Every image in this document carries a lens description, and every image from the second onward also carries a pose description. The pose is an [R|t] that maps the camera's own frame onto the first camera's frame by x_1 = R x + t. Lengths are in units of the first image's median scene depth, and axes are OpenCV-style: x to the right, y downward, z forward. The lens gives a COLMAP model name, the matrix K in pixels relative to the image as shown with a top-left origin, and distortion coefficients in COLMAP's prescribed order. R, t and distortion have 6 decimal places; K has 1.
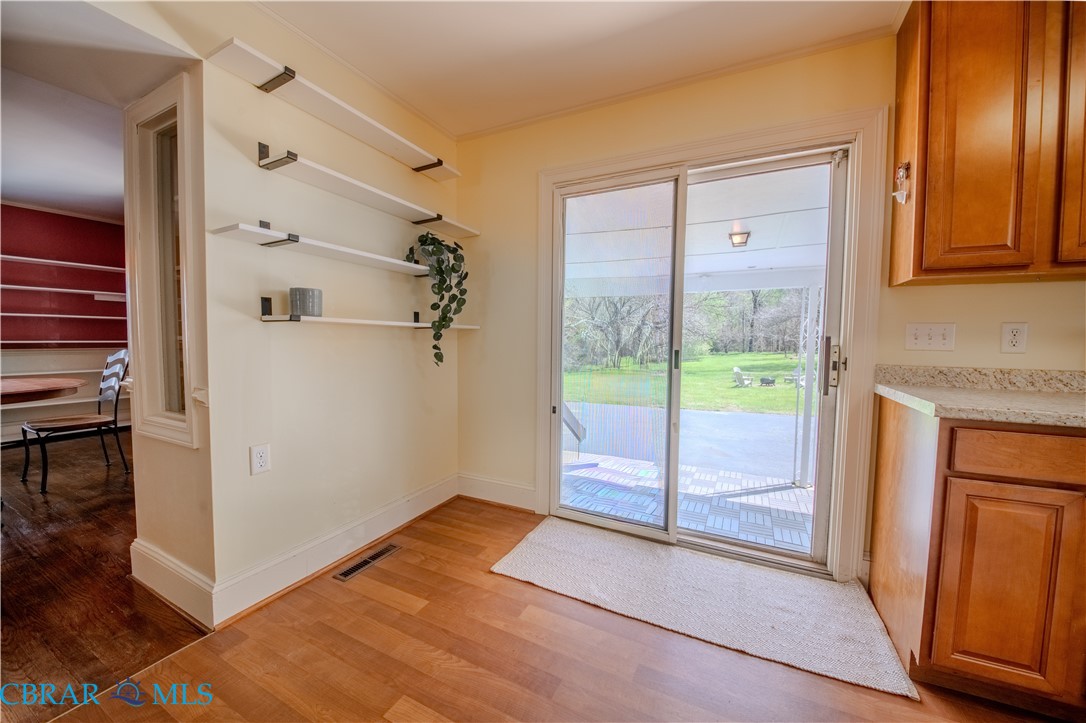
lens RADIAL K [[397.5, 0, 550.1], [0, 397.5, 360.0], [0, 0, 1]] dist [0.003206, -0.010363]
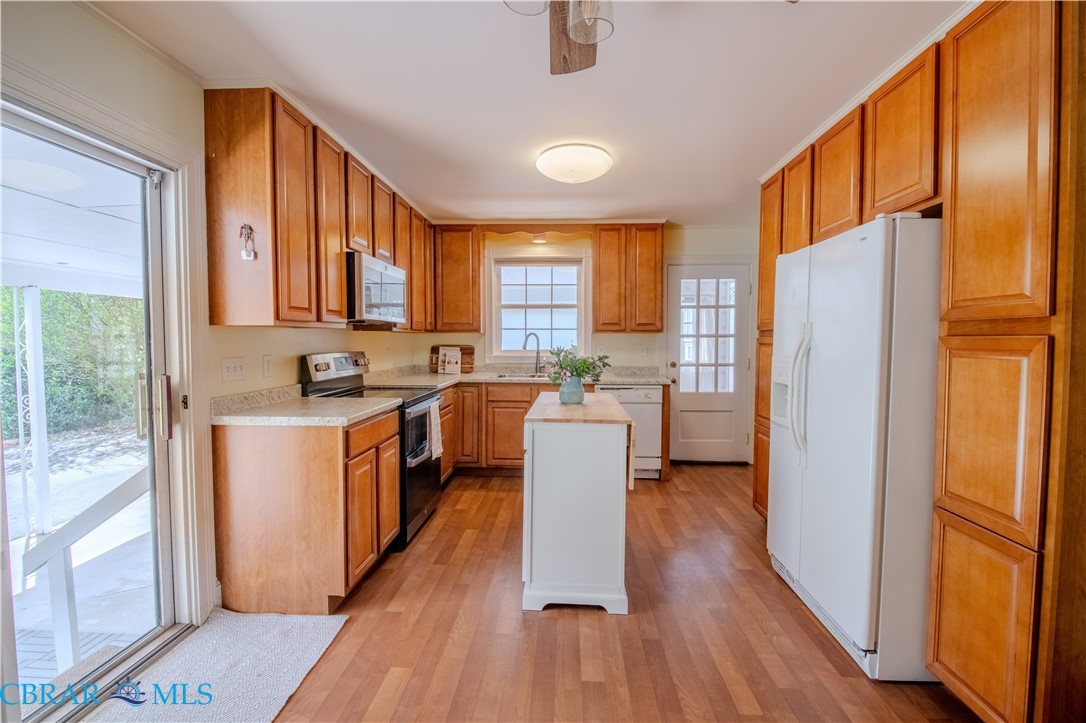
lens RADIAL K [[474.4, 0, 556.5], [0, 474.4, 358.5], [0, 0, 1]] dist [0.019850, -0.030932]
pose [[-0.415643, -0.050414, 0.908129, -0.619435], [0.042443, 0.996300, 0.074735, -0.133155], [-0.908537, 0.069607, -0.411965, 0.606796]]
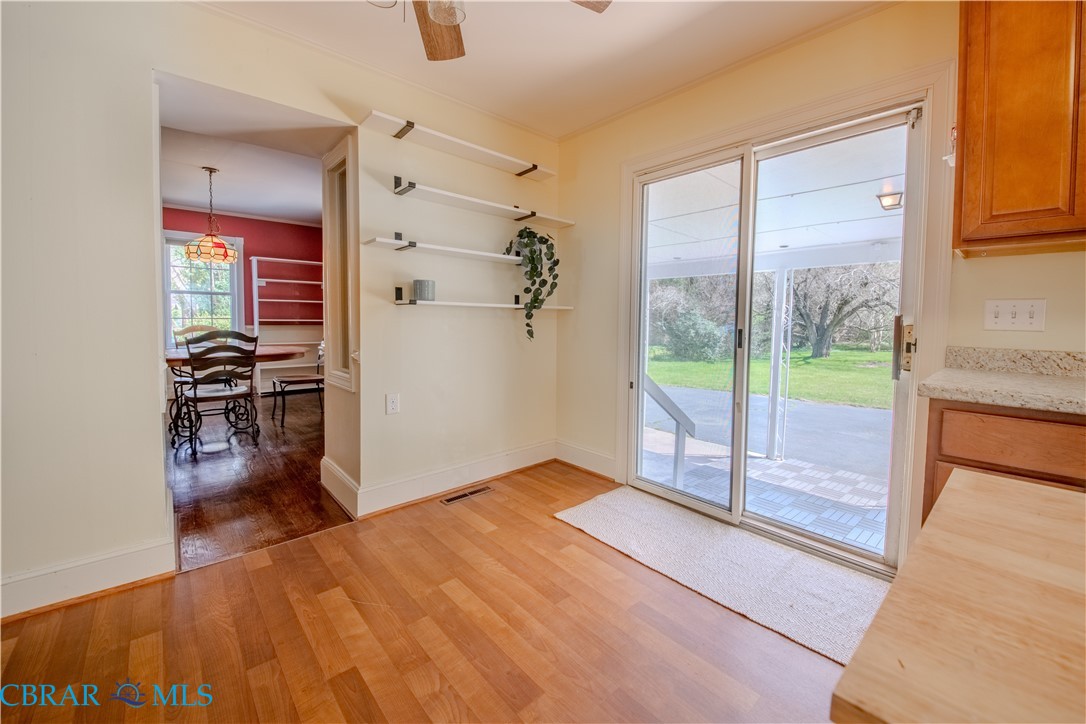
lens RADIAL K [[431.5, 0, 573.9], [0, 431.5, 340.9], [0, 0, 1]] dist [0.016320, -0.017848]
pose [[0.938775, 0.019055, -0.344005, 0.330148], [-0.021182, 0.999773, -0.002425, 0.017384], [0.343880, 0.009563, 0.938965, -0.175657]]
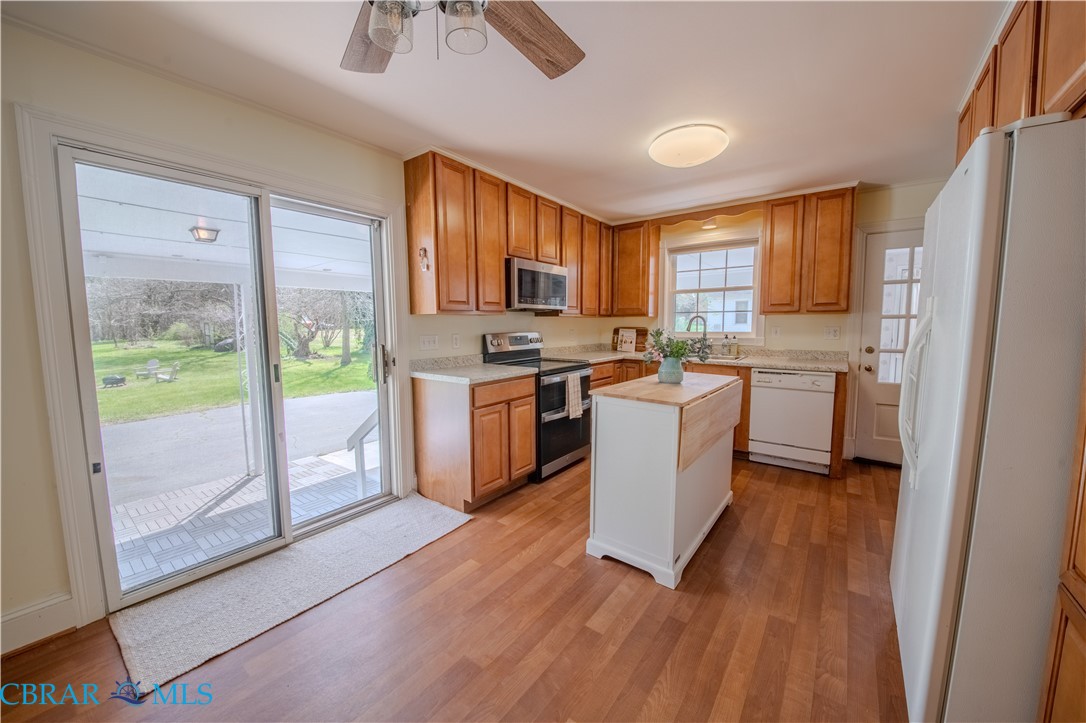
lens RADIAL K [[397.5, 0, 550.1], [0, 397.5, 360.0], [0, 0, 1]] dist [0.003206, -0.010363]
pose [[0.176128, -0.104789, 0.978774, -0.638243], [0.060863, 0.993575, 0.095421, -0.102635], [-0.982484, 0.042765, 0.181374, 0.101597]]
